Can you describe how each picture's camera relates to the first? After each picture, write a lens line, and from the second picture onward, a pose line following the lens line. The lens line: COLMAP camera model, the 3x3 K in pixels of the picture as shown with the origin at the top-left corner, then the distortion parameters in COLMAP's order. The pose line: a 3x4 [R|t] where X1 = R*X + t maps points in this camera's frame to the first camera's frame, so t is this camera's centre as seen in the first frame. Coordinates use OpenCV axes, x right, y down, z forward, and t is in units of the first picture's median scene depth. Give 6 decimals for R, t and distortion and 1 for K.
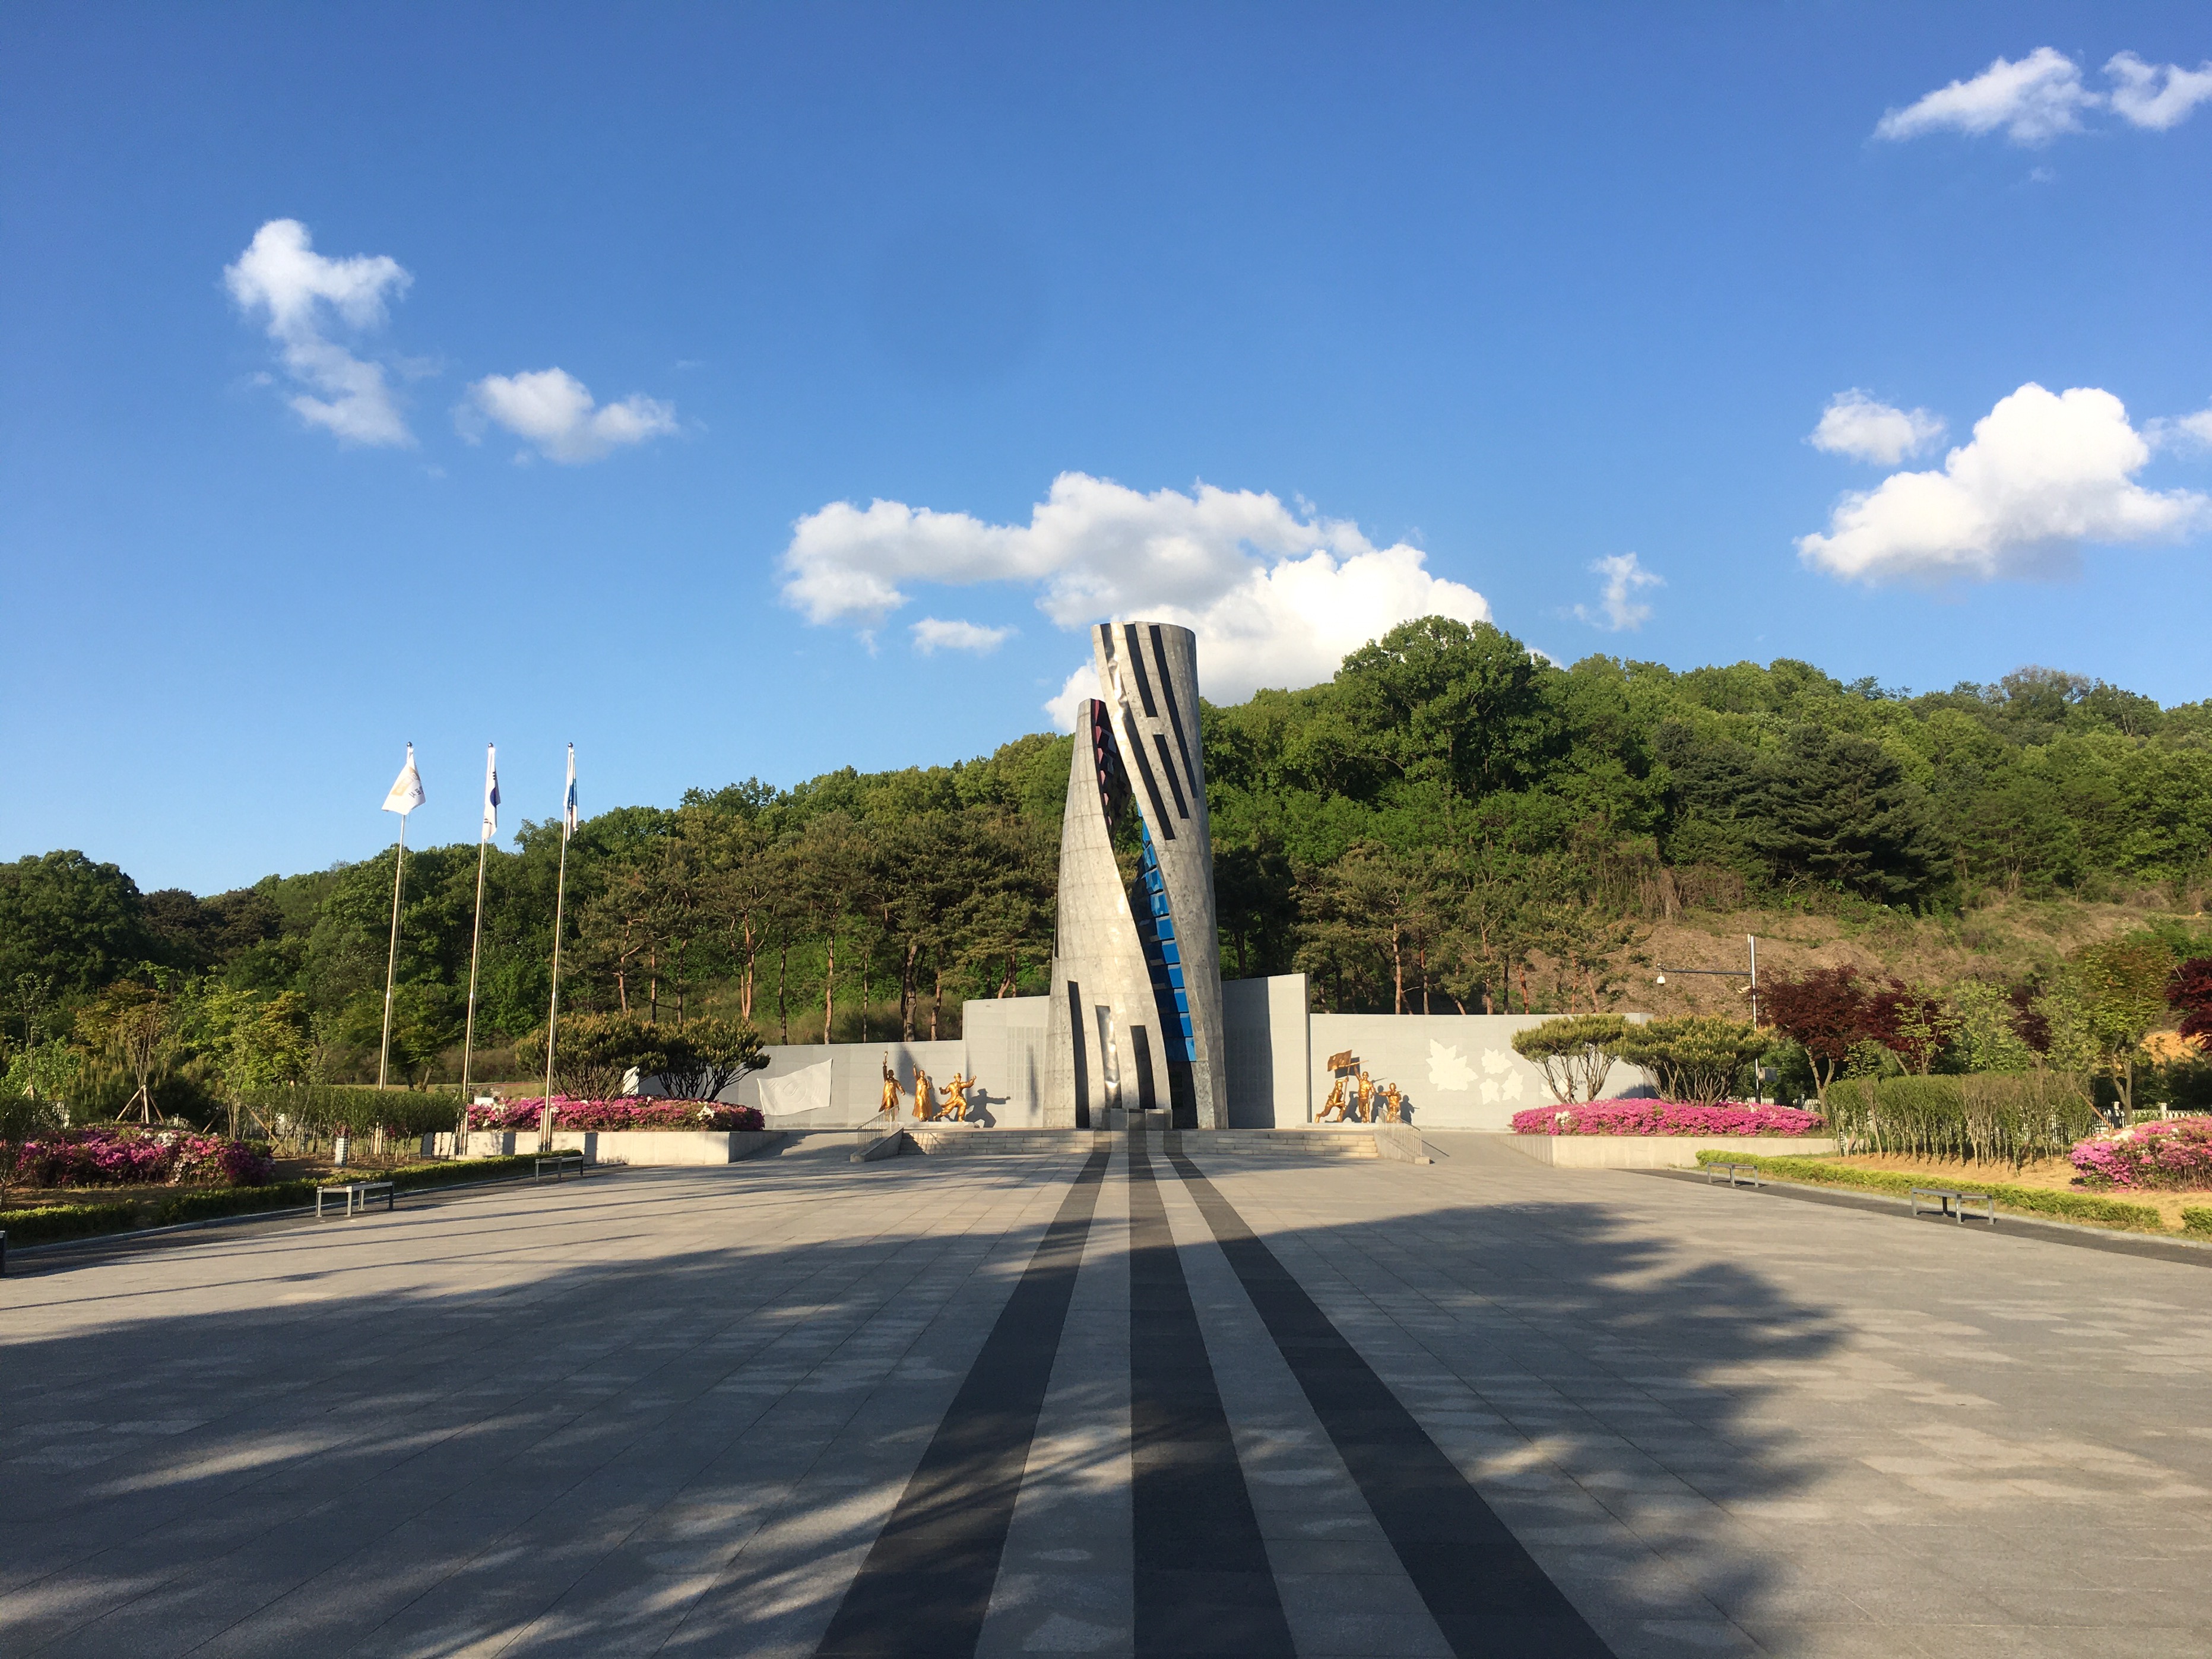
lens RADIAL K [[1875.2, 0, 1103.2], [0, 1875.2, 819.7], [0, 0, 1]] dist [0.080743, -0.095485]
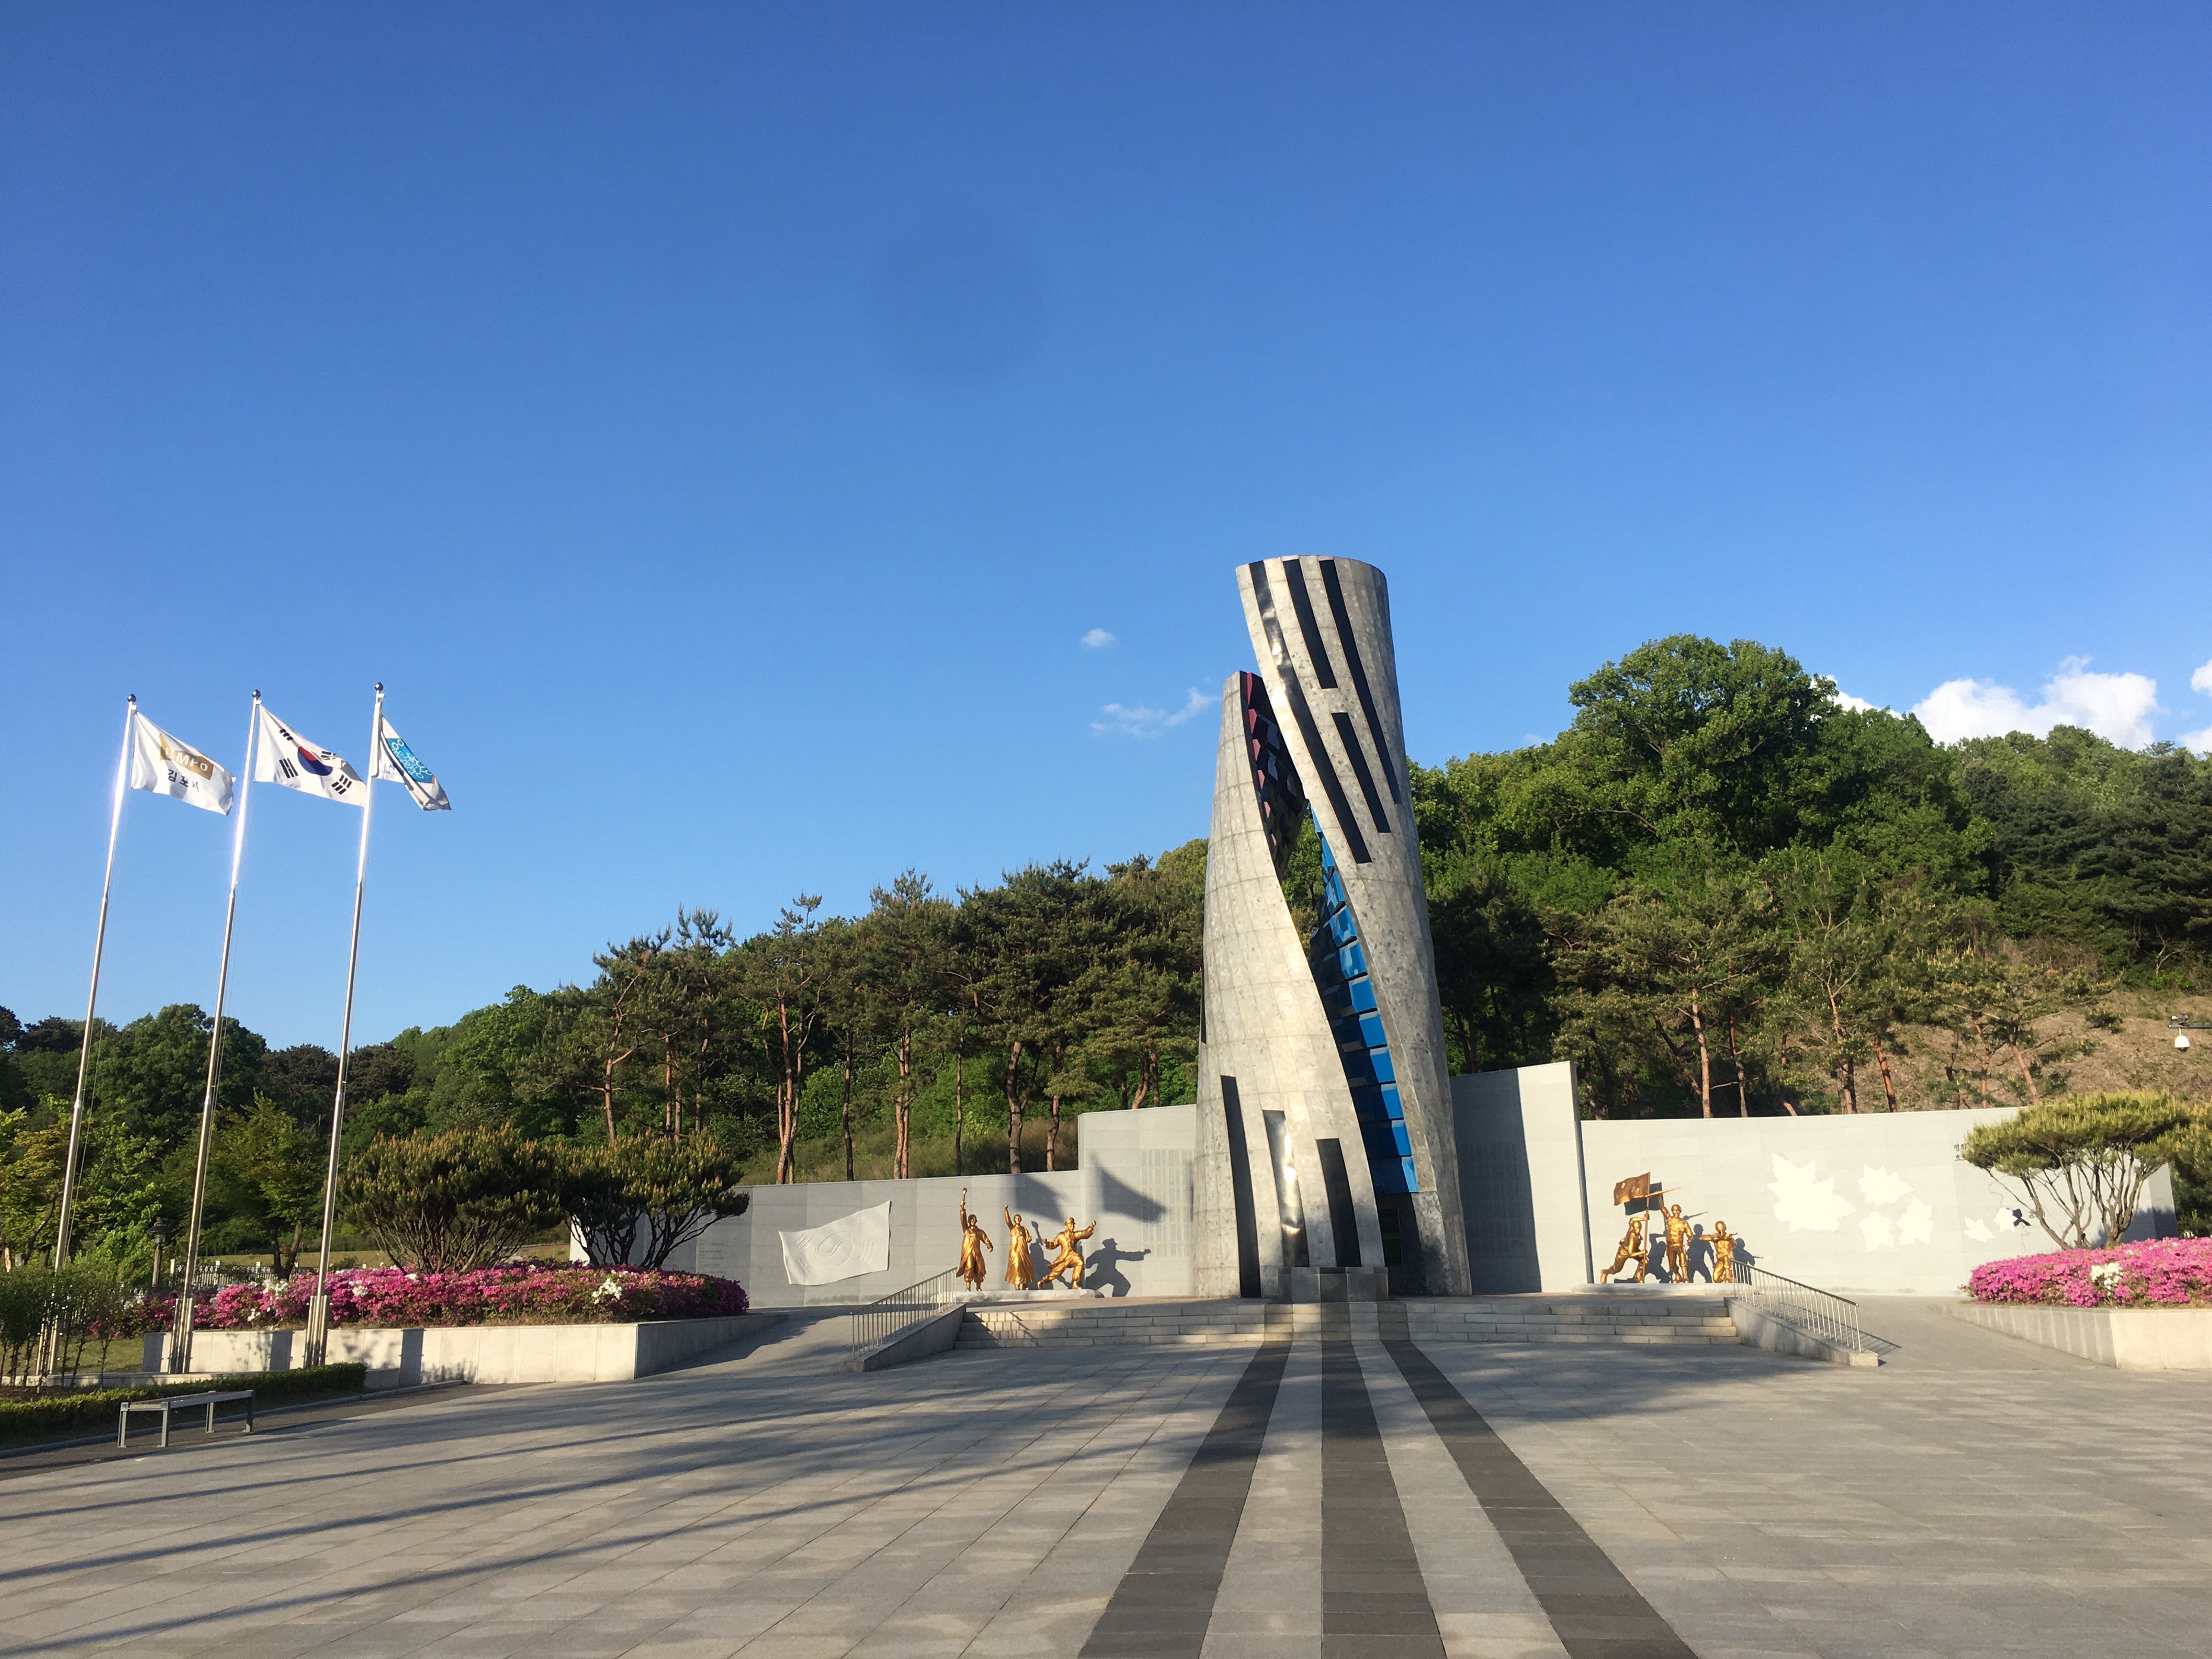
lens RADIAL K [[1875.2, 0, 1100.4], [0, 1875.2, 838.6], [0, 0, 1]] dist [0.080743, -0.095485]
pose [[0.994432, -0.040995, -0.097083, 0.006762], [0.034336, 0.997005, -0.069295, 0.043098], [0.099633, 0.065575, 0.992861, 0.297104]]
